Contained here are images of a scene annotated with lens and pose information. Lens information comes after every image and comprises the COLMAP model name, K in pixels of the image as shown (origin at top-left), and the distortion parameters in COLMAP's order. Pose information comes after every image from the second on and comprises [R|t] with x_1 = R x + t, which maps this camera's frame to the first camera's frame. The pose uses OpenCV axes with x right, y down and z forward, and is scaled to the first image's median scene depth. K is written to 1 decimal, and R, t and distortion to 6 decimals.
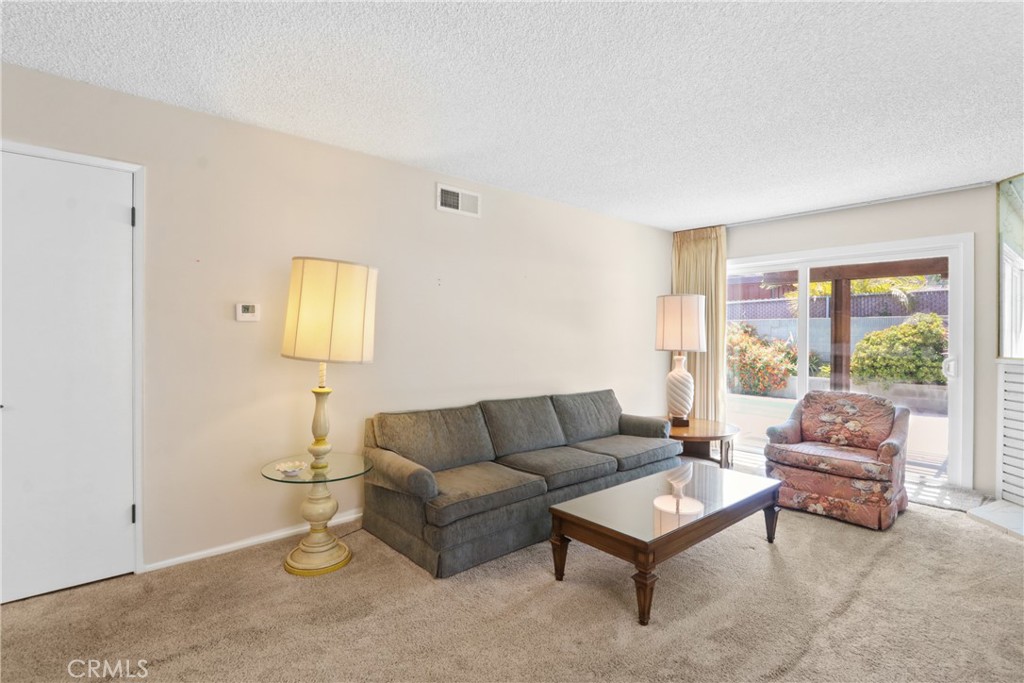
lens RADIAL K [[485.9, 0, 512.0], [0, 485.9, 341.5], [0, 0, 1]] dist [-0.021687, 0.000029]
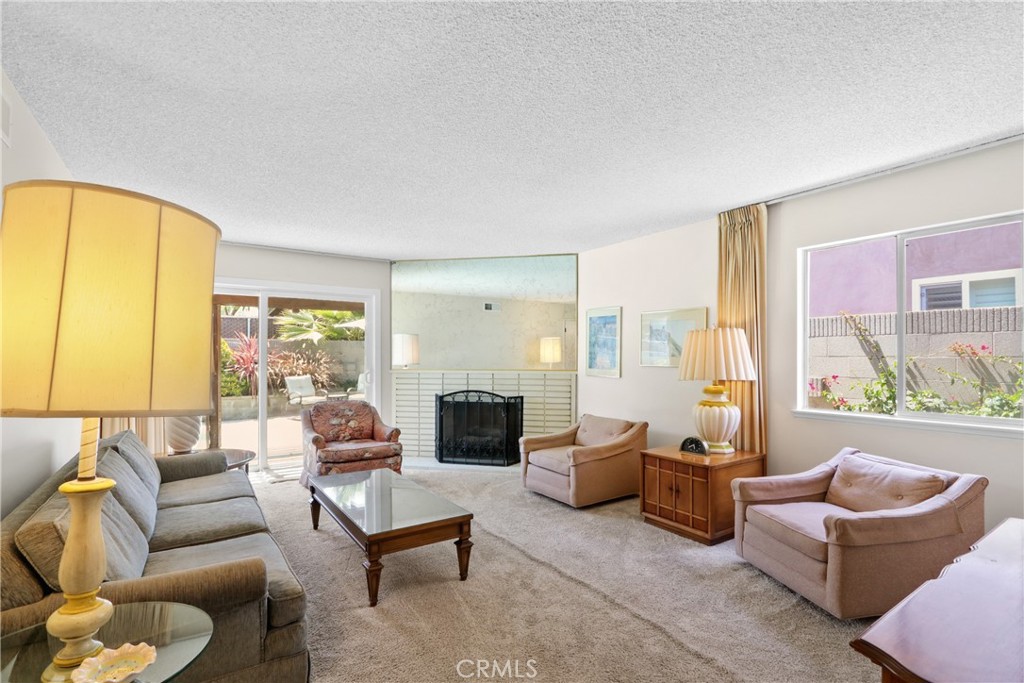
lens RADIAL K [[488.7, 0, 515.7], [0, 488.7, 347.4], [0, 0, 1]] dist [-0.002046, -0.000163]
pose [[0.094065, 0.013228, 0.995478, -0.579104], [0.010251, 0.999846, -0.014254, -0.012650], [-0.995513, 0.011546, 0.093915, 0.405255]]
